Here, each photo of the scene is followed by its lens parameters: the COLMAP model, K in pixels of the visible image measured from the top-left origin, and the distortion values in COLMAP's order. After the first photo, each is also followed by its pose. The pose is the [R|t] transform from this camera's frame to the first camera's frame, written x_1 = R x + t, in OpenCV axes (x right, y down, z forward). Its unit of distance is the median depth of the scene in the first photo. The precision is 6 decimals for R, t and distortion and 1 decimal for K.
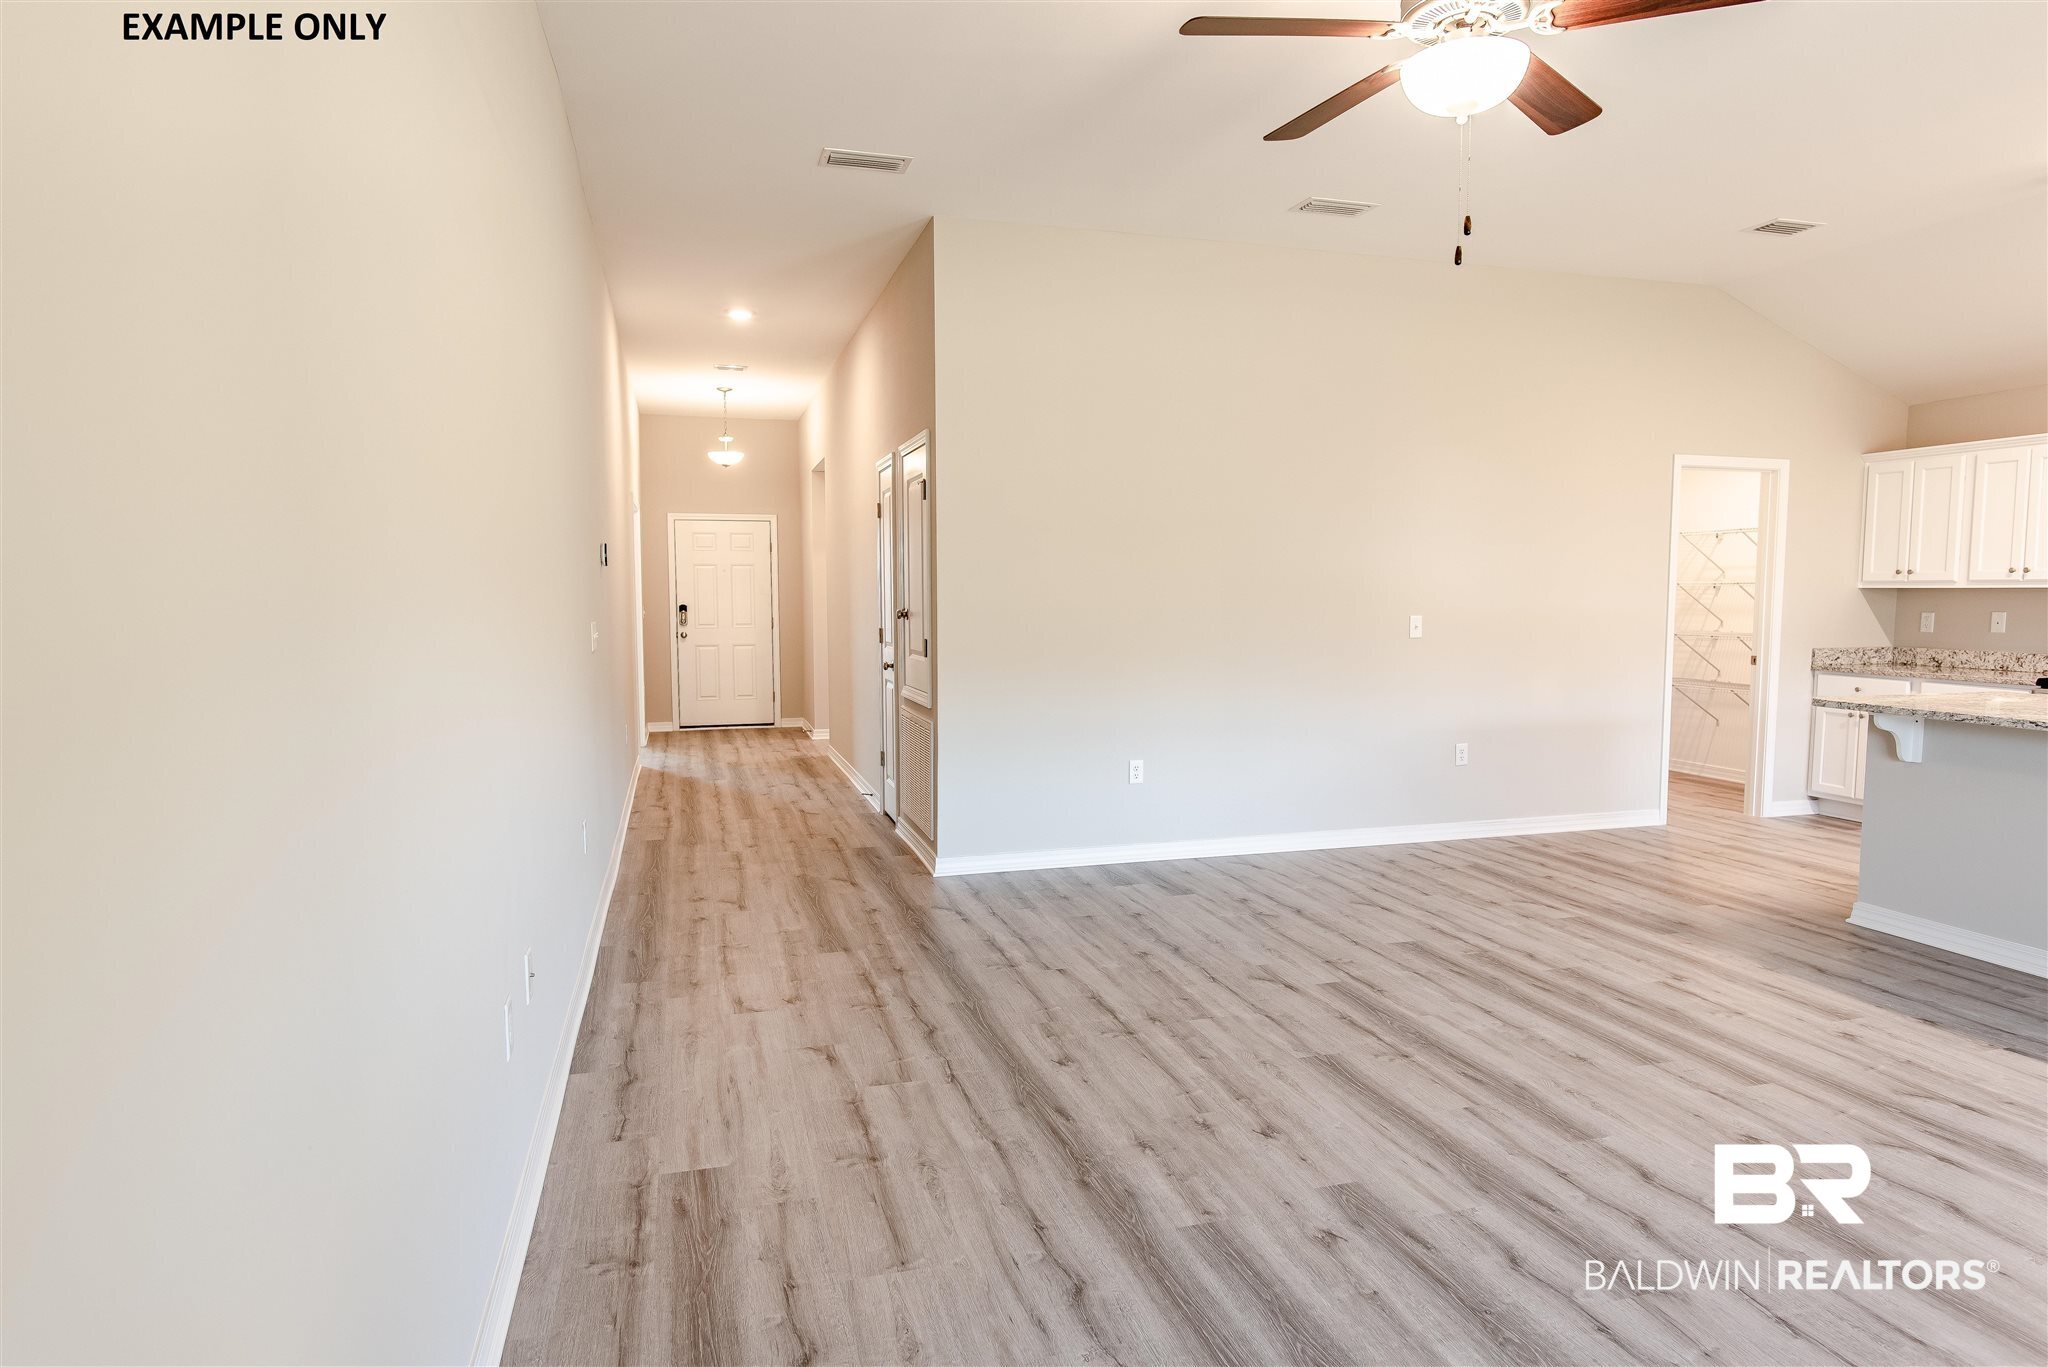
lens RADIAL K [[1168.5, 0, 1024.0], [0, 1168.5, 683.5], [0, 0, 1]] dist [-0.009321, 0.001773]
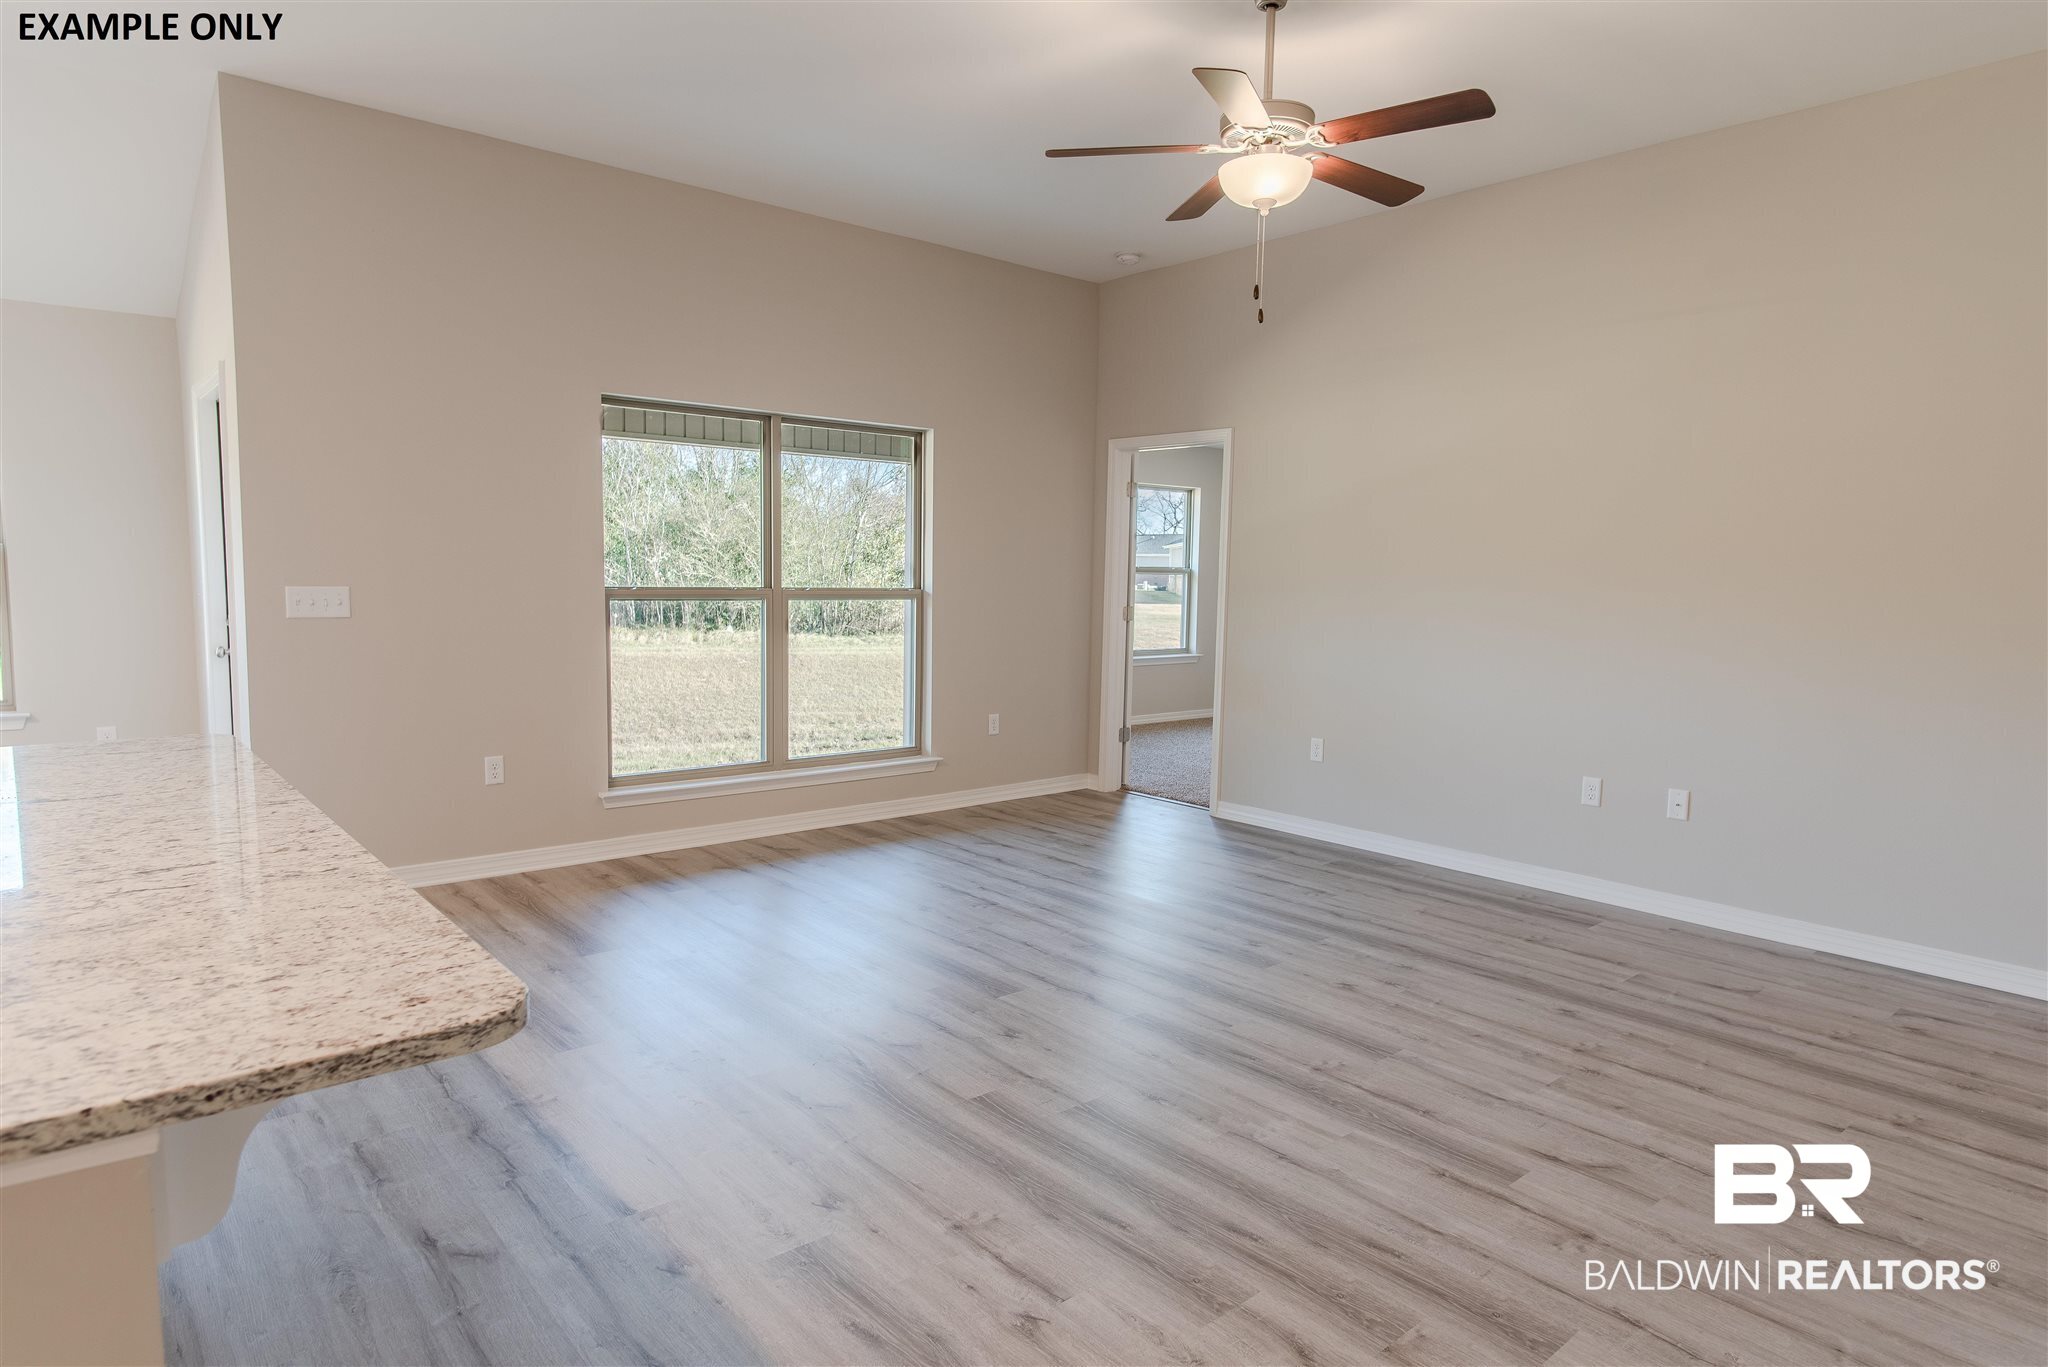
lens RADIAL K [[1168.5, 0, 1024.0], [0, 1168.5, 683.5], [0, 0, 1]] dist [-0.009321, 0.001773]
pose [[-0.911805, 0.024896, -0.409868, 0.718817], [-0.048187, 0.984776, 0.167015, -0.103141], [0.407786, 0.172036, -0.896724, 1.322833]]
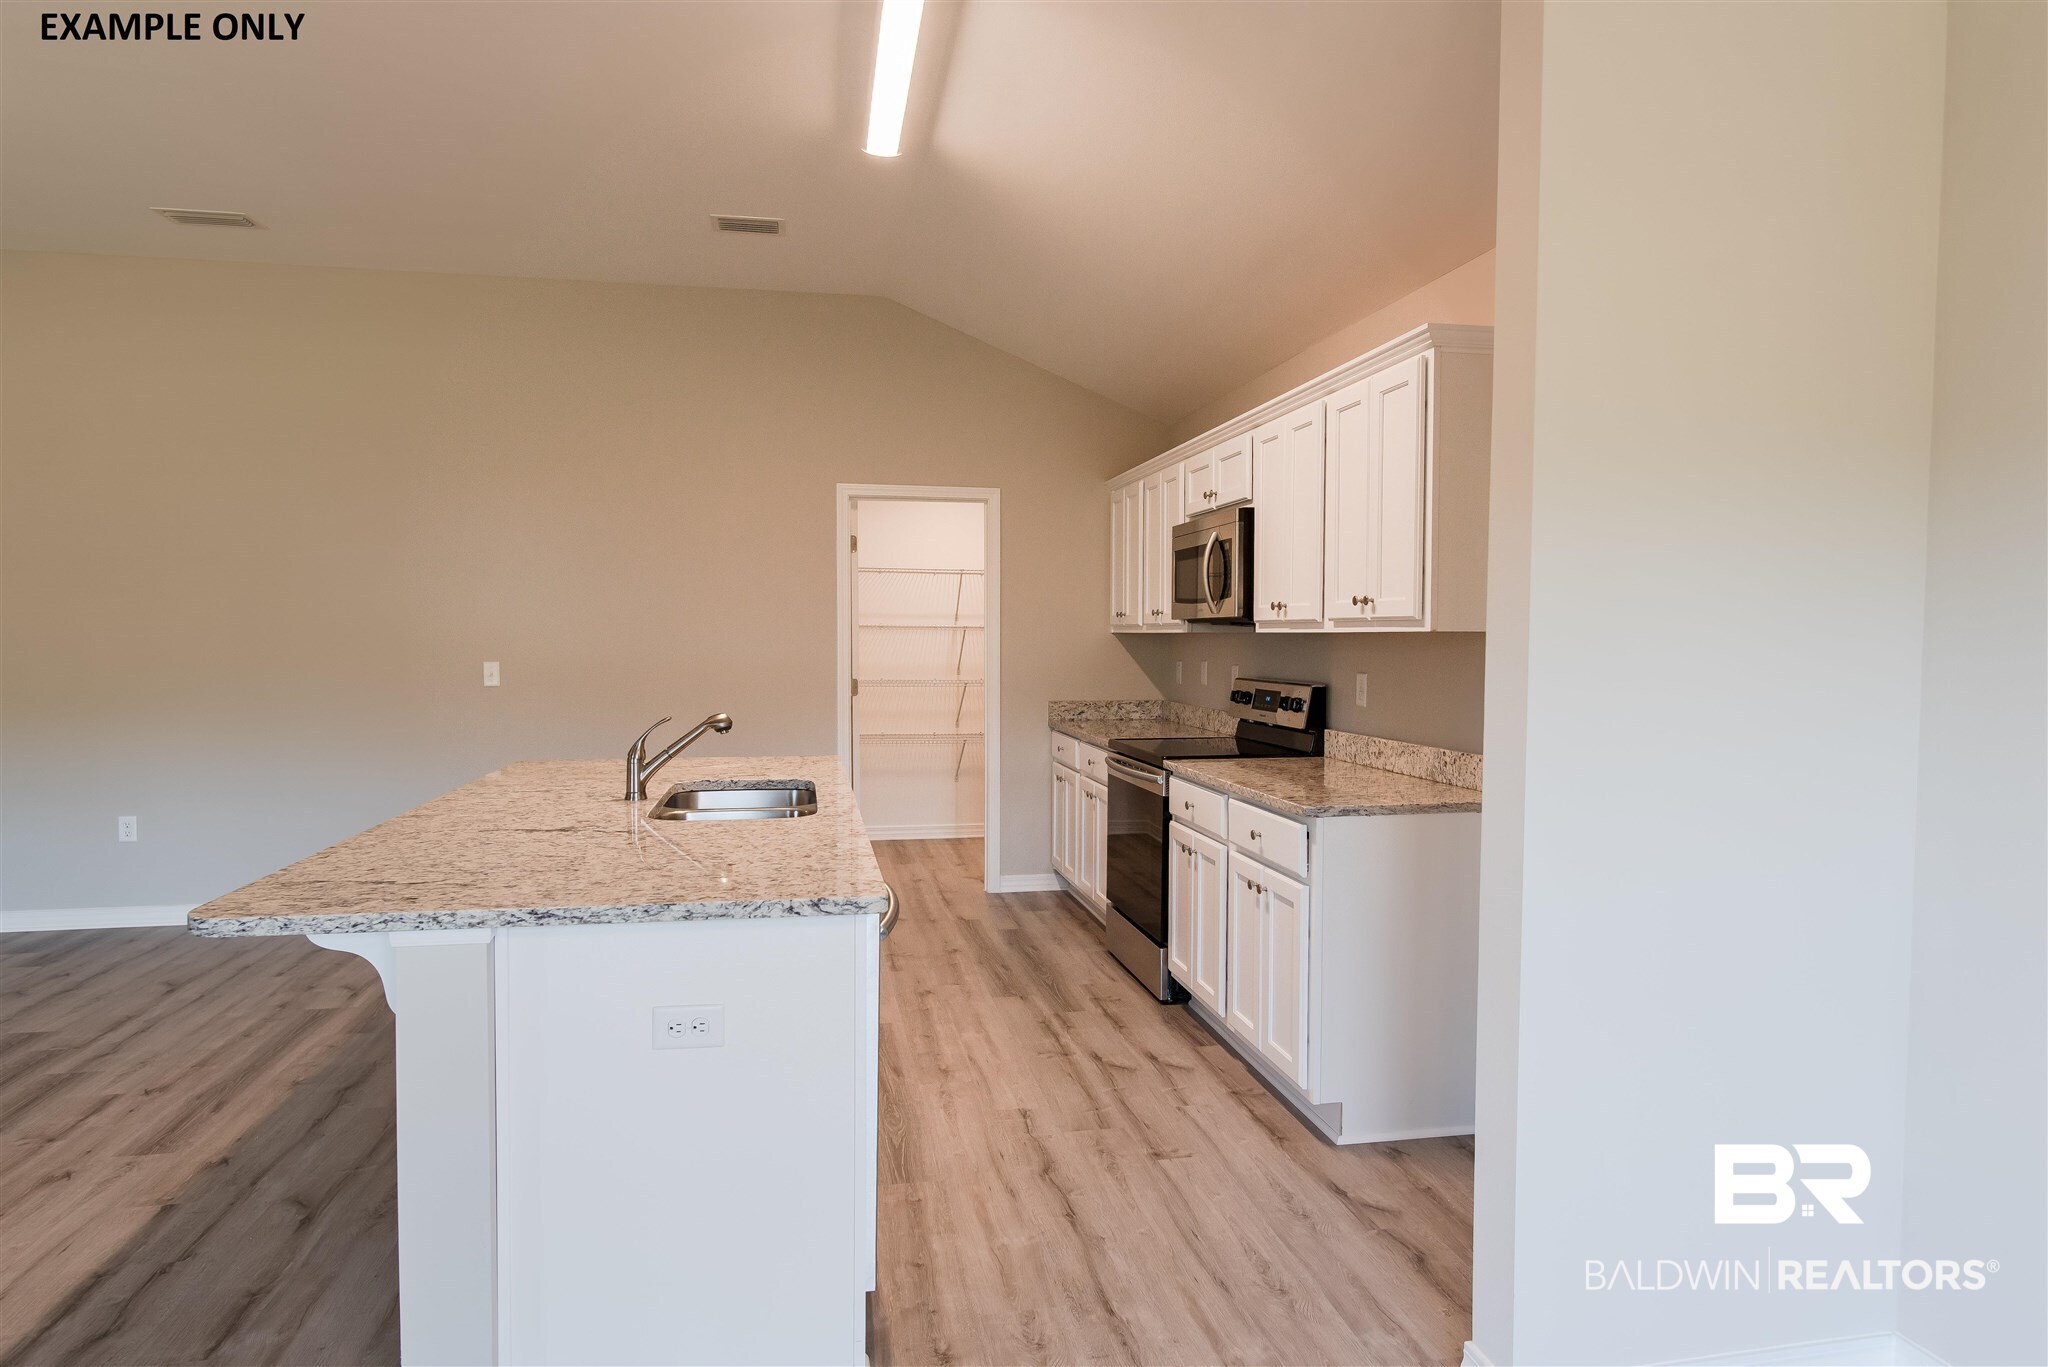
lens RADIAL K [[1168.5, 0, 1024.0], [0, 1168.5, 683.5], [0, 0, 1]] dist [-0.009321, 0.001773]
pose [[0.996012, 0.006343, -0.088994, 1.189596], [-0.009522, 0.999330, -0.035340, -0.019330], [0.088710, 0.036047, 0.995405, 0.188113]]
